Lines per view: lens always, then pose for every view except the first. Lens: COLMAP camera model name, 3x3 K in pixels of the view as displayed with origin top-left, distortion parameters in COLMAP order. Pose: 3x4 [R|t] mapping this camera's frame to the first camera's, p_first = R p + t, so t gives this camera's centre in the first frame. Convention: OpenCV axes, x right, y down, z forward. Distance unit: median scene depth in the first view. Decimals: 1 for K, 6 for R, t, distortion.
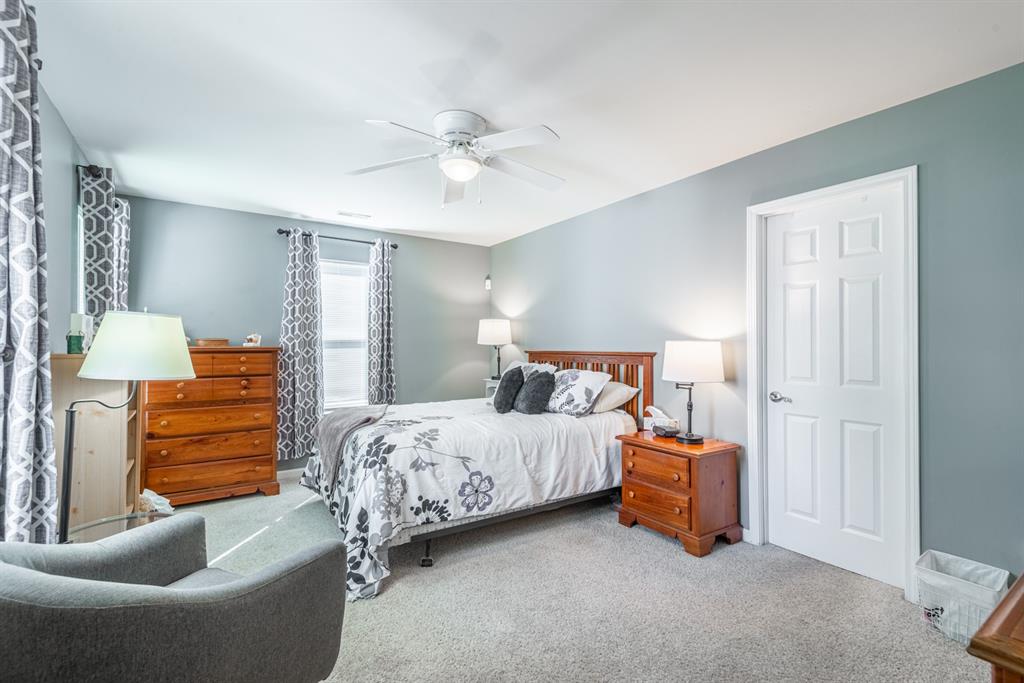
lens RADIAL K [[461.6, 0, 514.7], [0, 461.6, 339.4], [0, 0, 1]] dist [0.029399, -0.018548]
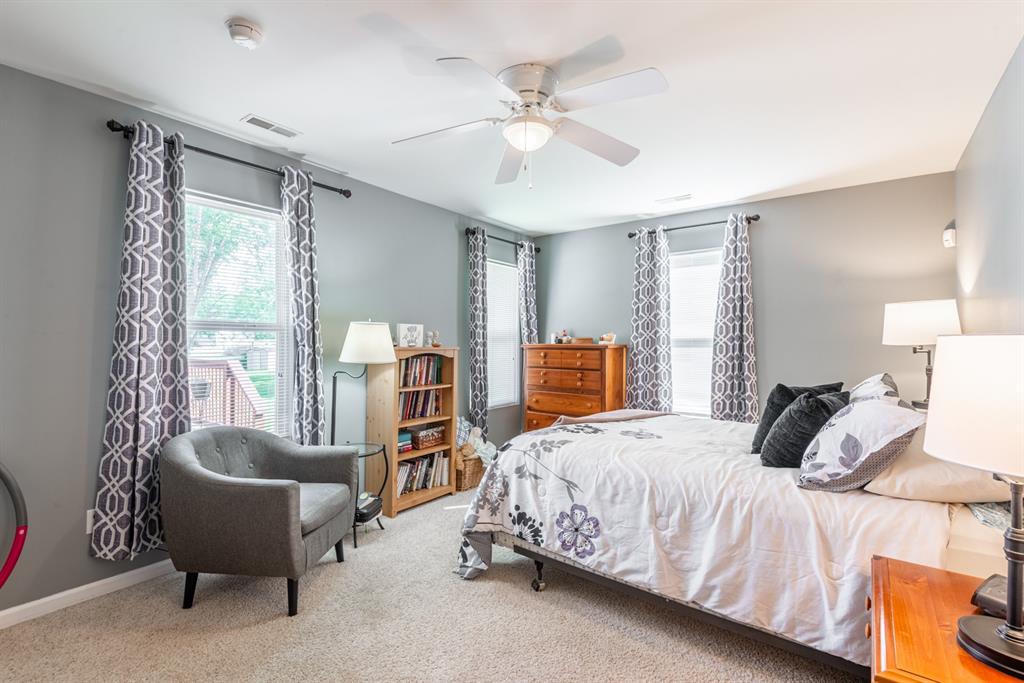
lens RADIAL K [[461.6, 0, 514.7], [0, 461.6, 339.4], [0, 0, 1]] dist [0.029399, -0.018548]
pose [[0.324349, -0.003555, -0.945931, 0.587123], [0.004242, 0.999988, -0.002304, 0.006707], [0.945928, -0.003265, 0.324360, 0.606309]]
